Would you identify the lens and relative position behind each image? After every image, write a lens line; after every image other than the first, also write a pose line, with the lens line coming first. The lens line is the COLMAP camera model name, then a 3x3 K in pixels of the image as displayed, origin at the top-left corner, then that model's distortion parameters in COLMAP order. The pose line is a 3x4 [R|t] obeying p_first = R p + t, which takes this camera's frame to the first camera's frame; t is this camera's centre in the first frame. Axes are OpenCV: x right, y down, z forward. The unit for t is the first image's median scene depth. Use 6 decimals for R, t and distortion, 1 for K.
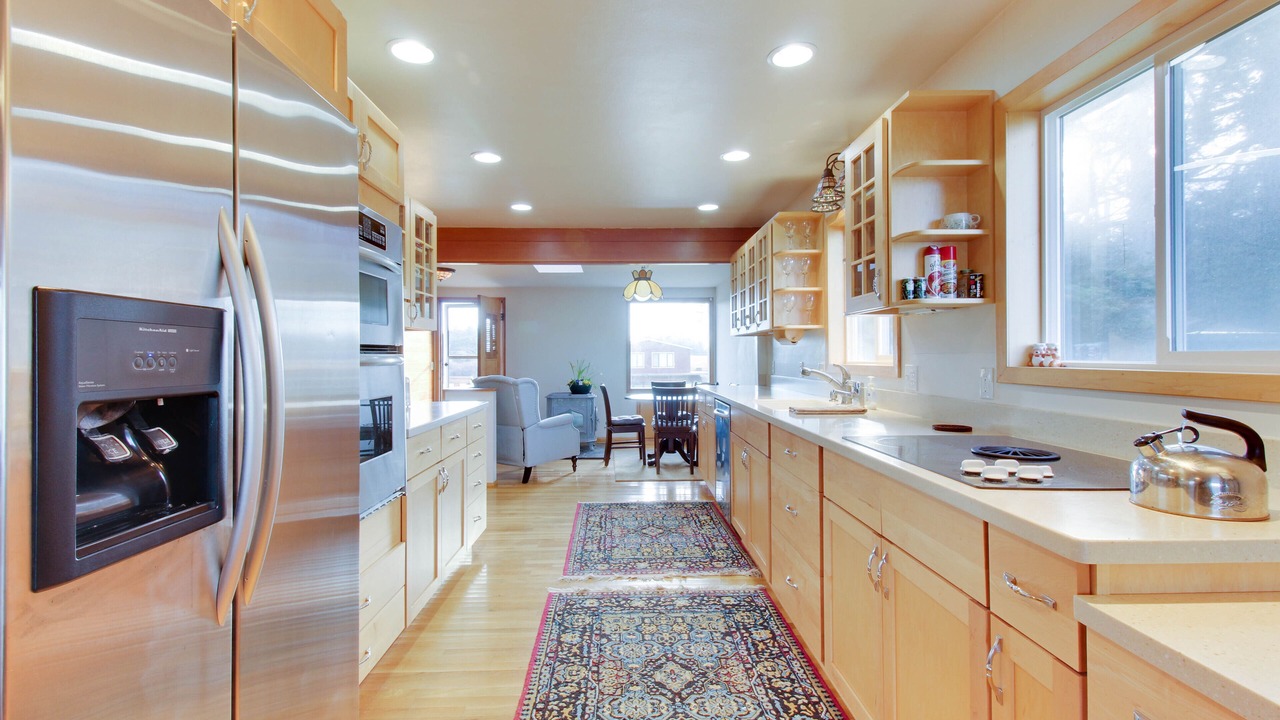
lens RADIAL K [[583.2, 0, 638.2], [0, 583.2, 353.4], [0, 0, 1]] dist [0.025636, -0.012315]
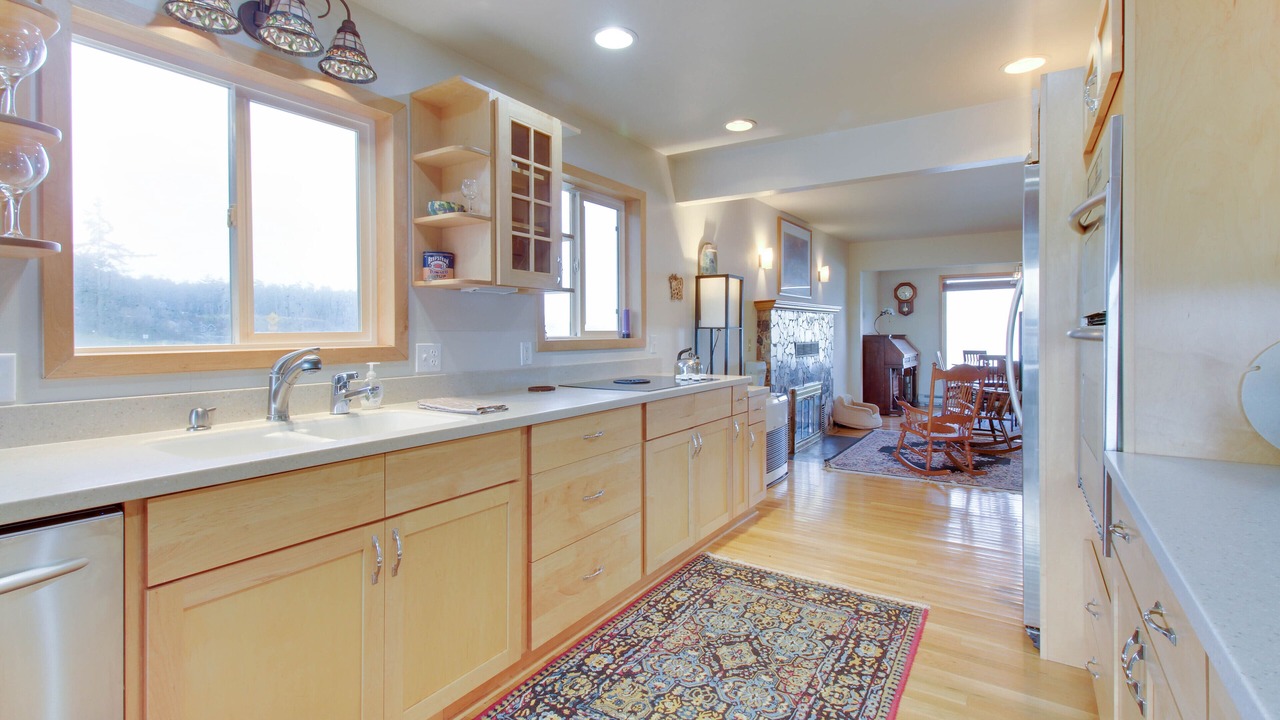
lens RADIAL K [[583.2, 0, 645.6], [0, 583.2, 335.5], [0, 0, 1]] dist [0.025636, -0.012315]
pose [[-0.824179, 0.004562, 0.566311, -0.333244], [0.004767, 0.999988, -0.001118, 0.010801], [-0.566309, 0.001778, -0.824191, 1.682539]]
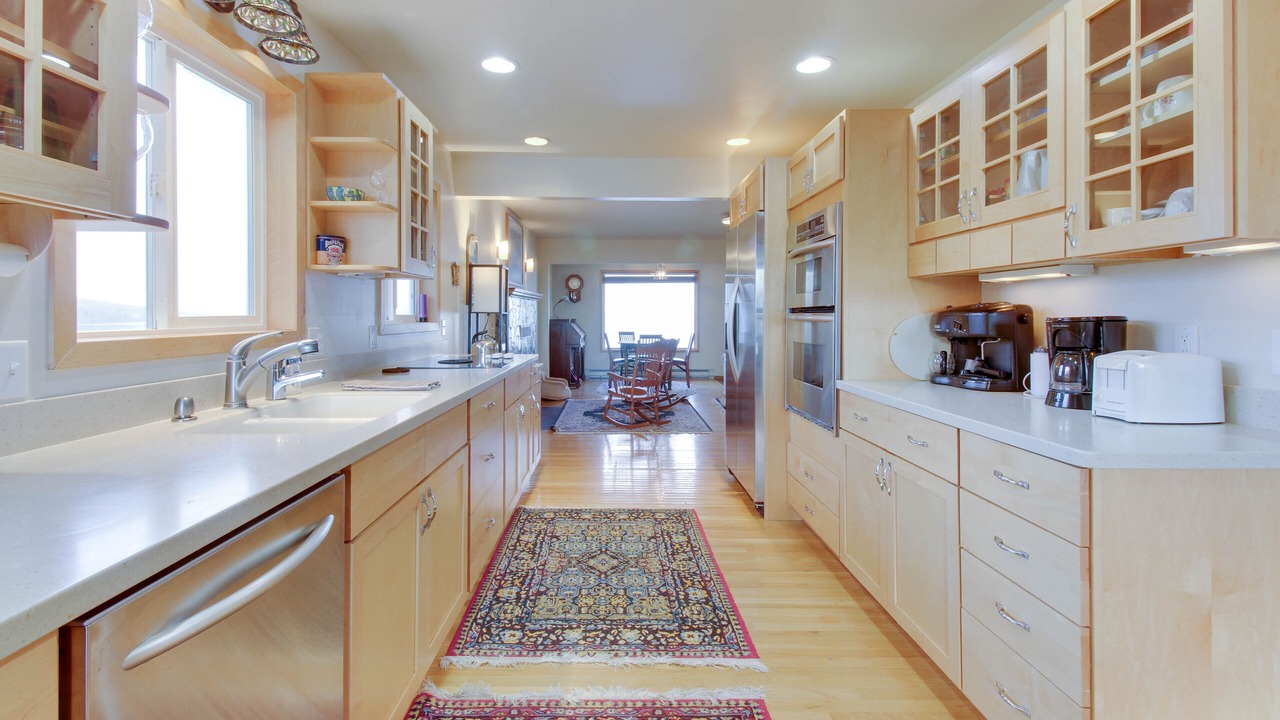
lens RADIAL K [[583.2, 0, 616.2], [0, 583.2, 318.9], [0, 0, 1]] dist [0.025636, -0.012315]
pose [[-0.999612, 0.006739, 0.027012, -0.006390], [0.006740, 0.999977, -0.000067, 0.010589], [-0.027012, 0.000115, -0.999635, 2.030214]]
